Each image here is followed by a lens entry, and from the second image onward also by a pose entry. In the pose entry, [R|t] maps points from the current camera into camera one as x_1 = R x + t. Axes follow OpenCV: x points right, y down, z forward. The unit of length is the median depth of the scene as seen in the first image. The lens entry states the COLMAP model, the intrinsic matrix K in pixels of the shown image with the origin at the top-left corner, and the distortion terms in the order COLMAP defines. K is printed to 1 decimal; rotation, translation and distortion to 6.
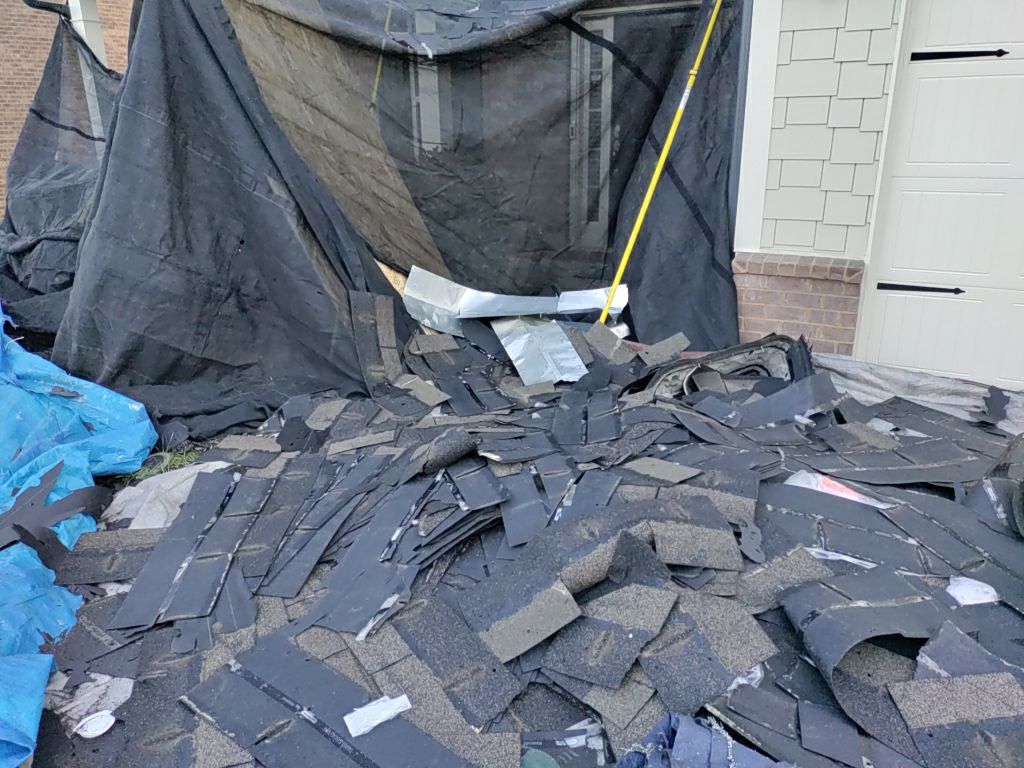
lens RADIAL K [[750.6, 0, 512.0], [0, 750.6, 384.0], [0, 0, 1]] dist [0.062486, -0.084641]
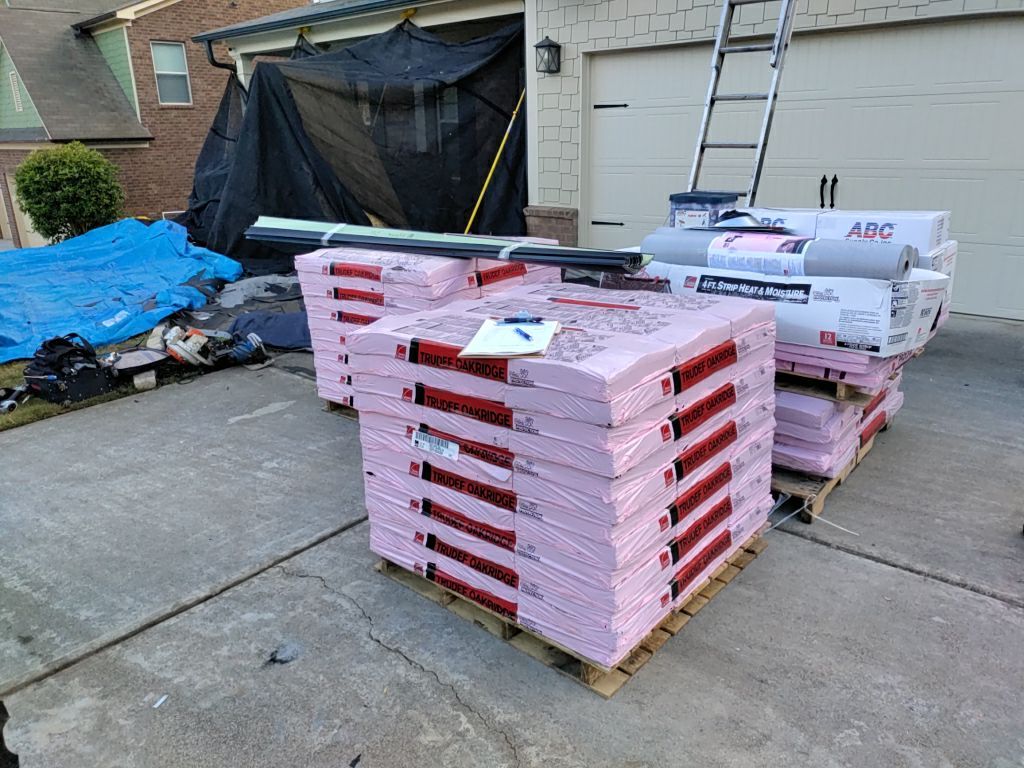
lens RADIAL K [[750.6, 0, 512.0], [0, 750.6, 384.0], [0, 0, 1]] dist [0.062486, -0.084641]
pose [[0.980962, 0.062346, -0.183919, 0.649233], [-0.065255, 0.997820, -0.009800, 0.312879], [0.182907, 0.021615, 0.982892, -0.923024]]
